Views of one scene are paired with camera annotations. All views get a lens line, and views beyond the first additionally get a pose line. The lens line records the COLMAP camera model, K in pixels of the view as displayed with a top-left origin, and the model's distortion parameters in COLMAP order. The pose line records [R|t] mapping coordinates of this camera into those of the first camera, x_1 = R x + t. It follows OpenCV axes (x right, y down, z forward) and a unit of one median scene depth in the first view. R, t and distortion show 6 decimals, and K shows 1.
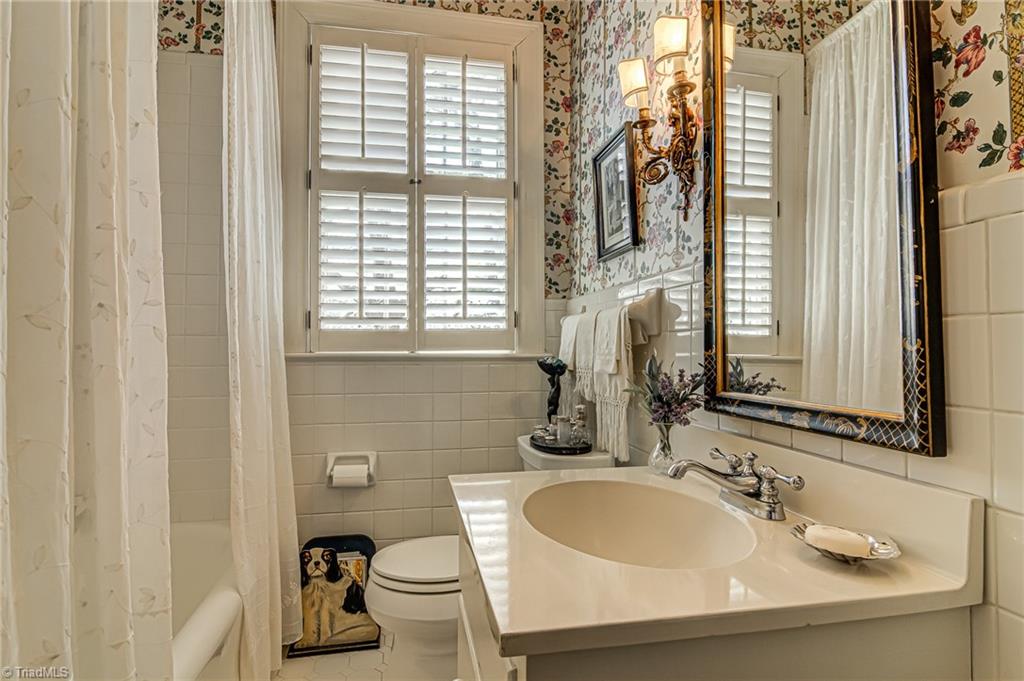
lens RADIAL K [[537.9, 0, 511.8], [0, 537.9, 339.5], [0, 0, 1]] dist [0.021162, -0.013941]
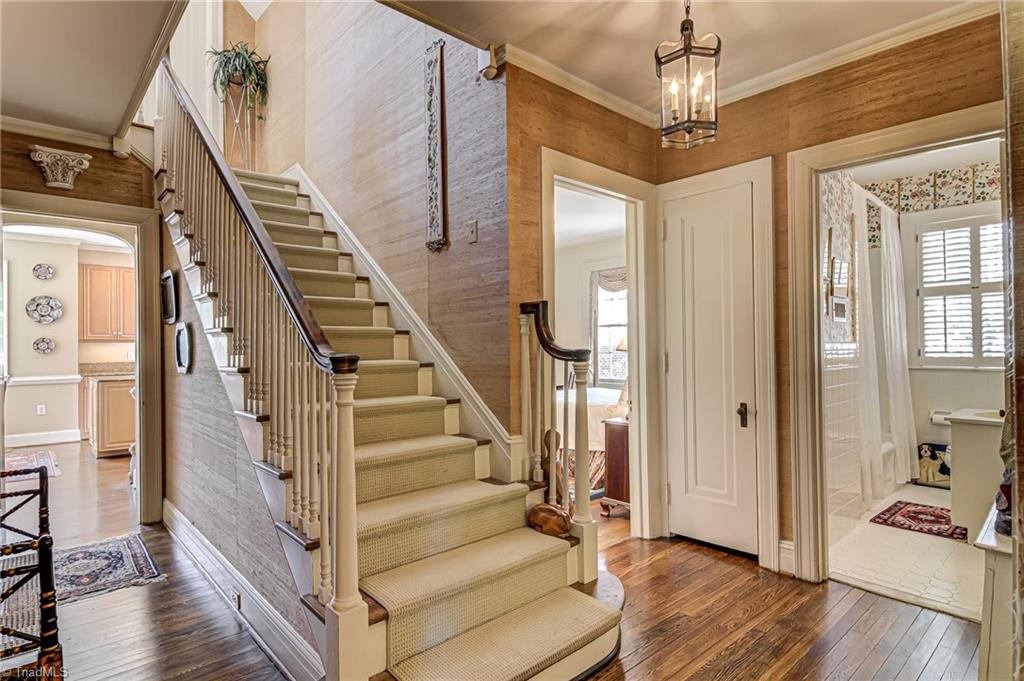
lens RADIAL K [[537.9, 0, 520.0], [0, 537.9, 332.8], [0, 0, 1]] dist [0.021162, -0.013941]
pose [[0.511124, -0.027364, -0.859071, 0.761465], [0.015670, 0.999624, -0.022518, -0.095438], [0.859364, -0.001952, 0.511360, -1.698143]]
